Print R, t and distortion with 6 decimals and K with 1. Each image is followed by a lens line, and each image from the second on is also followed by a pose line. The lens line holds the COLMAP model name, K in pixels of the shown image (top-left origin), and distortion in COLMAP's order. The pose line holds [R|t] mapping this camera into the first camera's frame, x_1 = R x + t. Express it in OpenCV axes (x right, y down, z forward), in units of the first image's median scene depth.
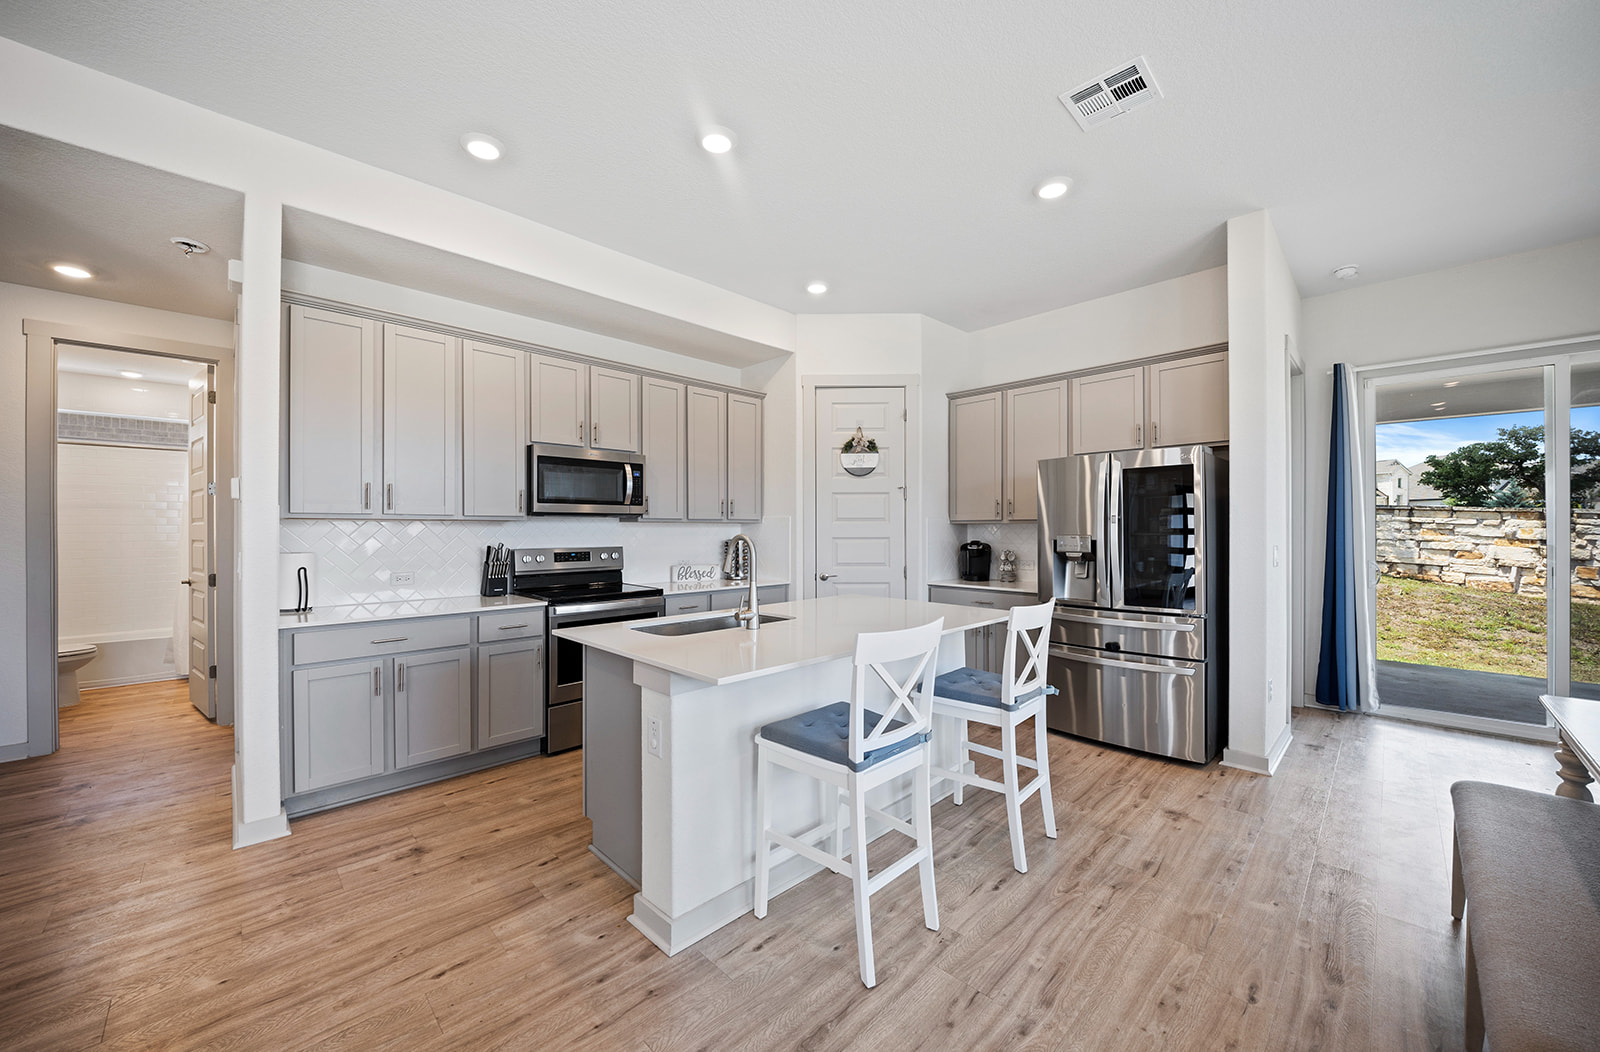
lens RADIAL K [[604.4, 0, 810.4], [0, 604.4, 528.9], [0, 0, 1]] dist [-0.002882, -0.001320]
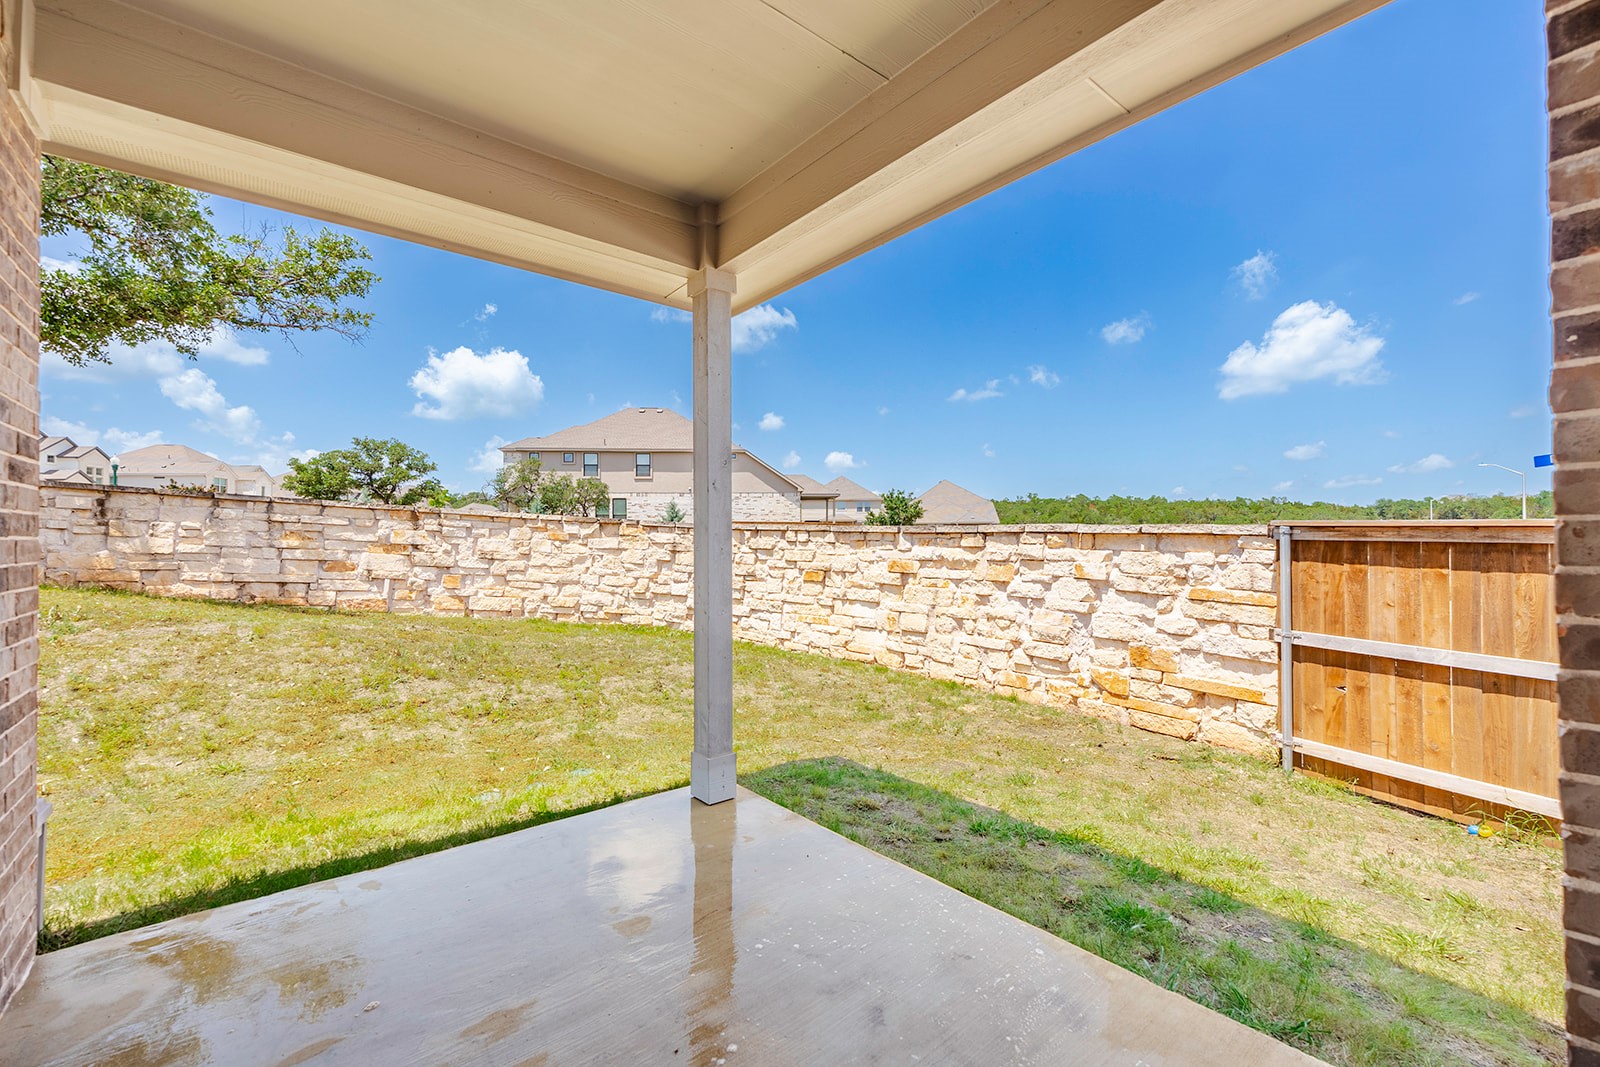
lens RADIAL K [[672.3, 0, 797.7], [0, 672.3, 536.1], [0, 0, 1]] dist [-0.004784, -0.000382]
pose [[0.123100, 0.007809, 0.992364, 0.825083], [0.001643, 0.999966, -0.008073, 0.033105], [-0.992393, 0.002624, 0.123083, 0.811874]]
